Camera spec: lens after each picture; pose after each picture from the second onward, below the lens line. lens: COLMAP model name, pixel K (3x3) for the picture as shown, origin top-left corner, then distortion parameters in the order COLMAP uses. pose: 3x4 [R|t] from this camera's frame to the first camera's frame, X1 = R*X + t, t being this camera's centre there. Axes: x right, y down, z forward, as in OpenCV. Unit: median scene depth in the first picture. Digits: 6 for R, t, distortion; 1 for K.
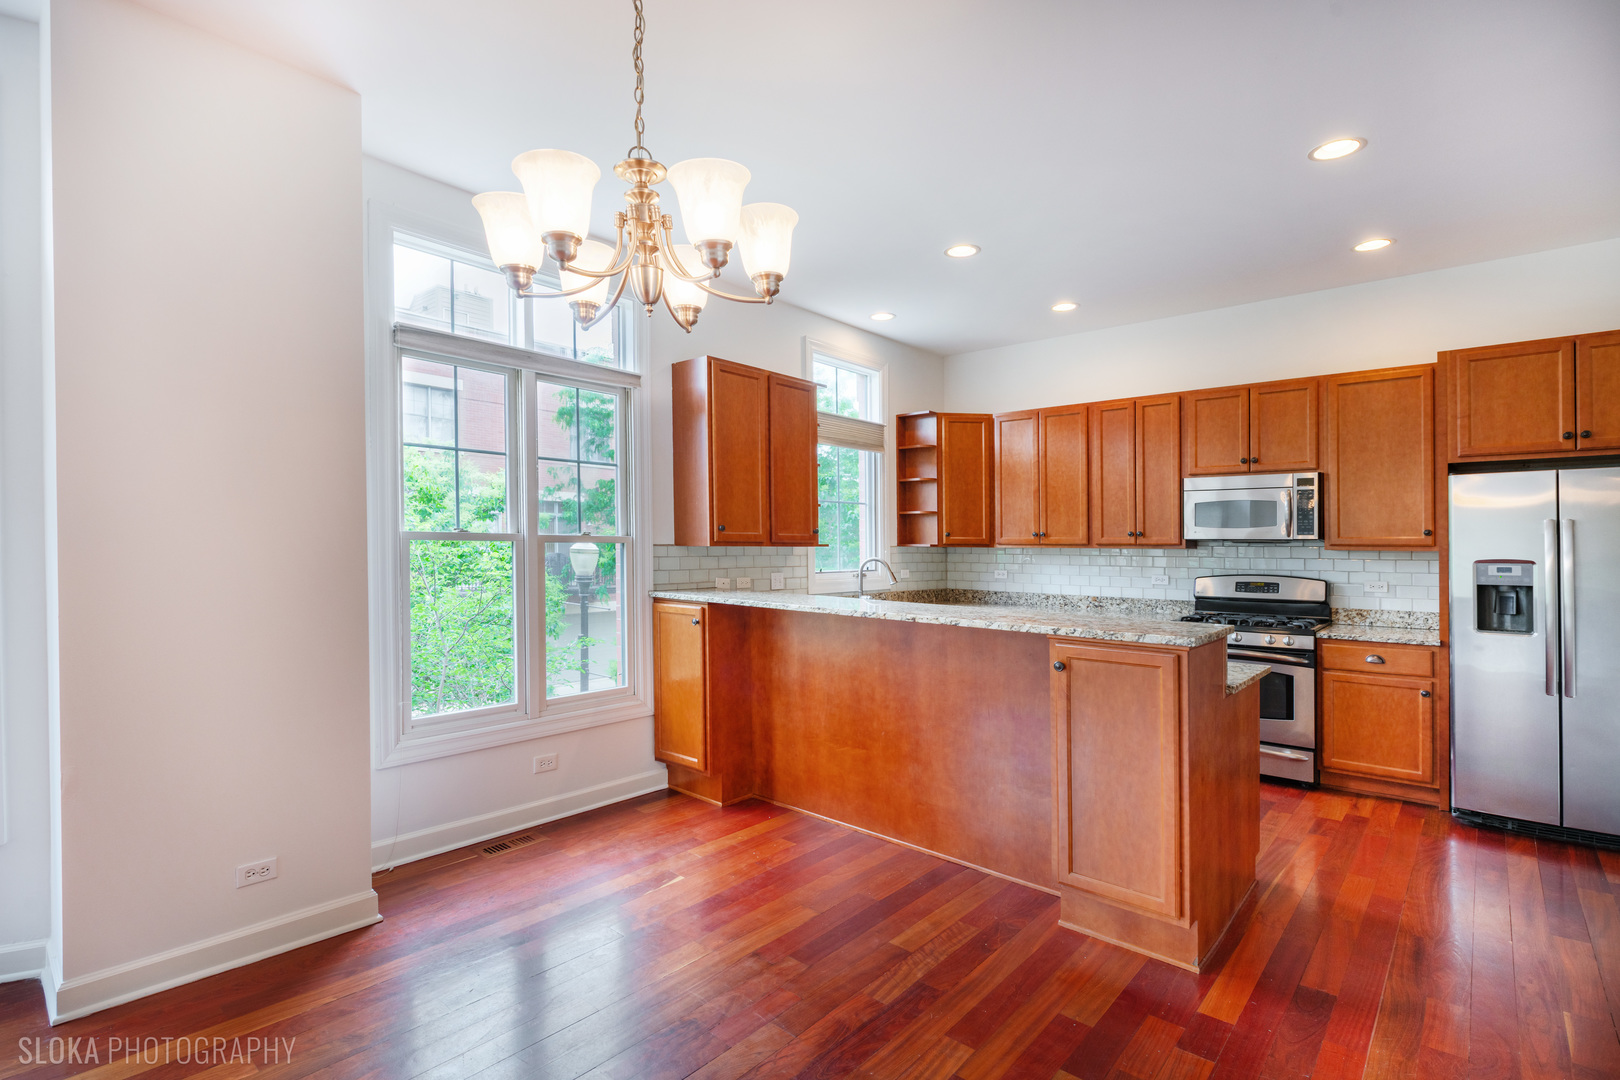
lens RADIAL K [[772.3, 0, 786.1], [0, 772.3, 542.6], [0, 0, 1]] dist [0.046132, -0.017475]
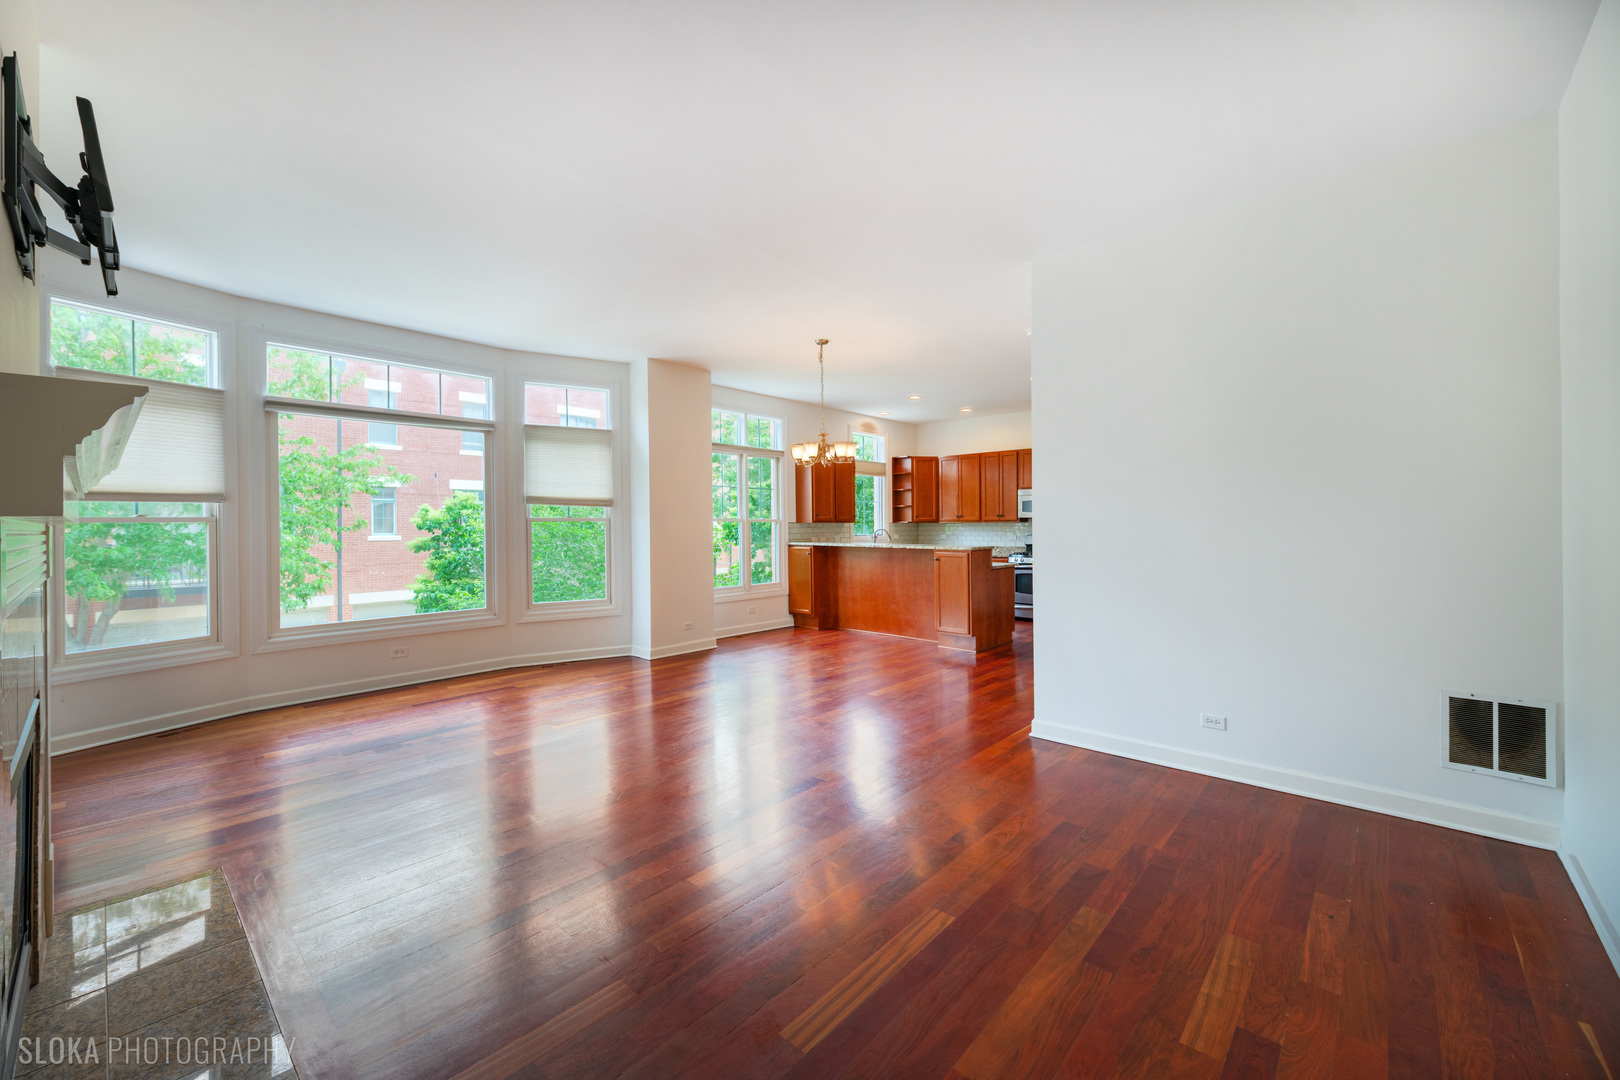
lens RADIAL K [[640.8, 0, 834.4], [0, 640.8, 545.8], [0, 0, 1]] dist [0.019739, -0.009338]
pose [[0.999507, -0.010960, 0.029438, -0.080963], [0.009851, 0.999246, 0.037563, 0.001367], [-0.029828, -0.037254, 0.998861, -0.937736]]
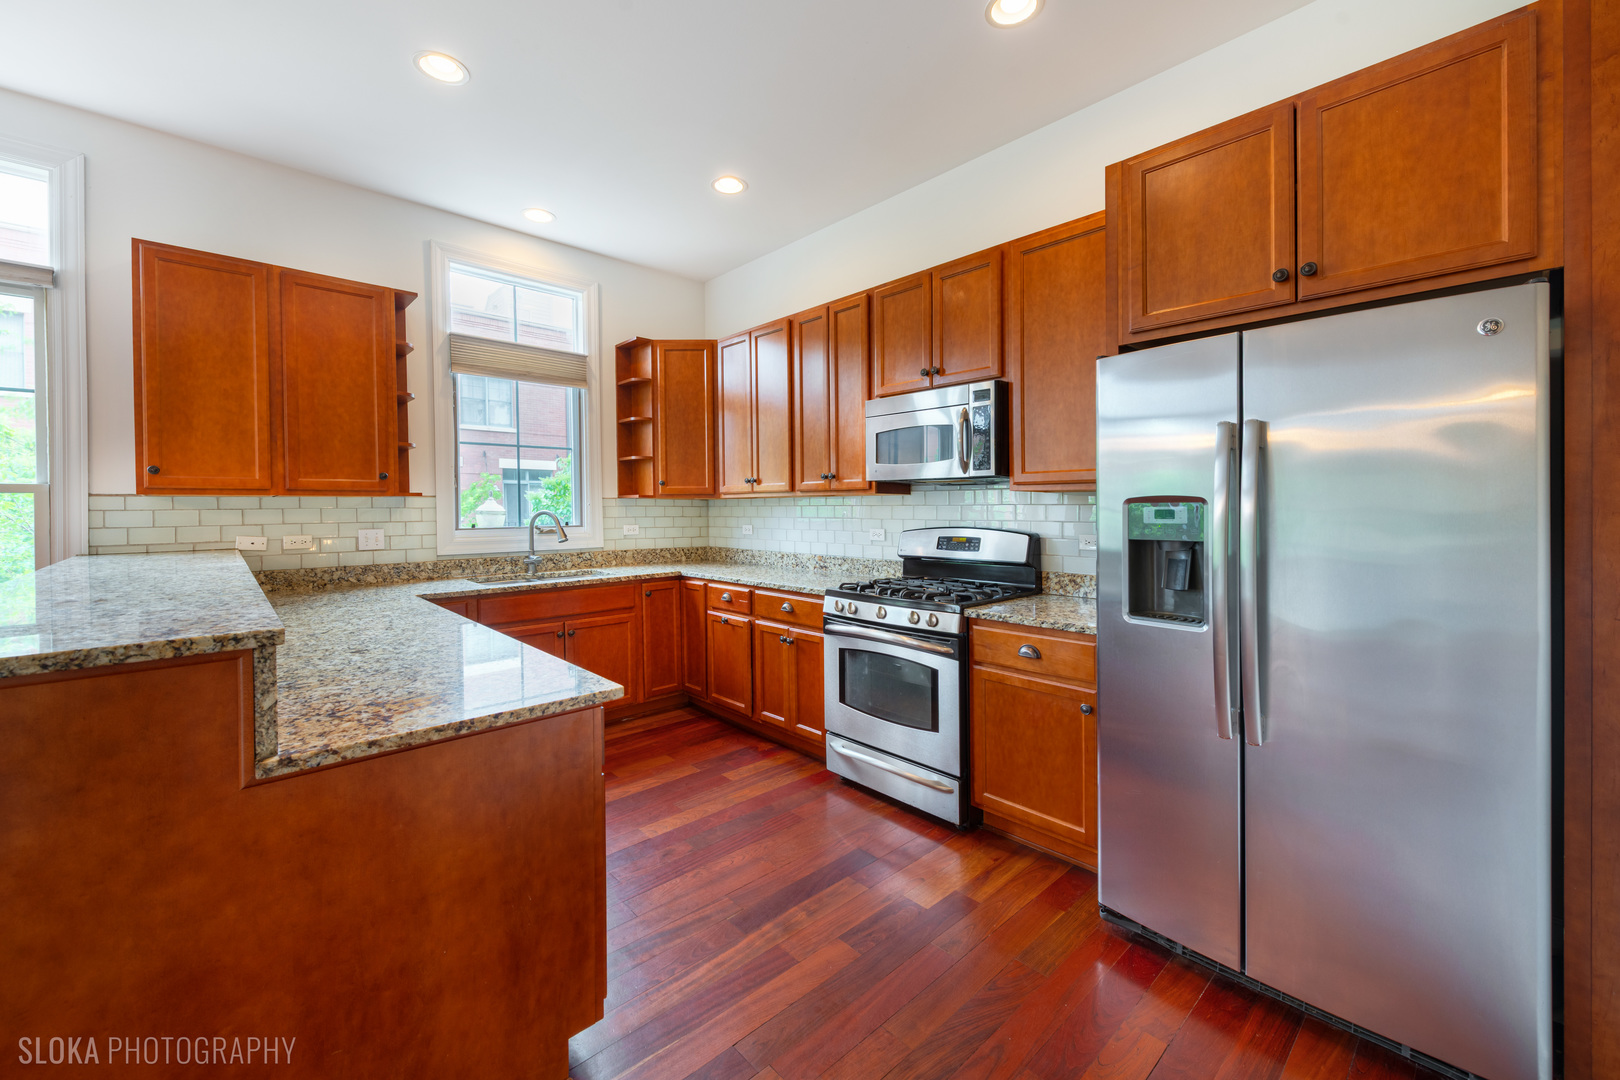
lens RADIAL K [[637.3, 0, 804.0], [0, 637.3, 522.6], [0, 0, 1]] dist [0.010741, -0.000187]
pose [[0.994611, -0.006647, -0.103460, 0.590940], [0.009303, 0.999639, 0.025208, 0.022811], [0.103255, -0.026035, 0.994314, 0.430787]]
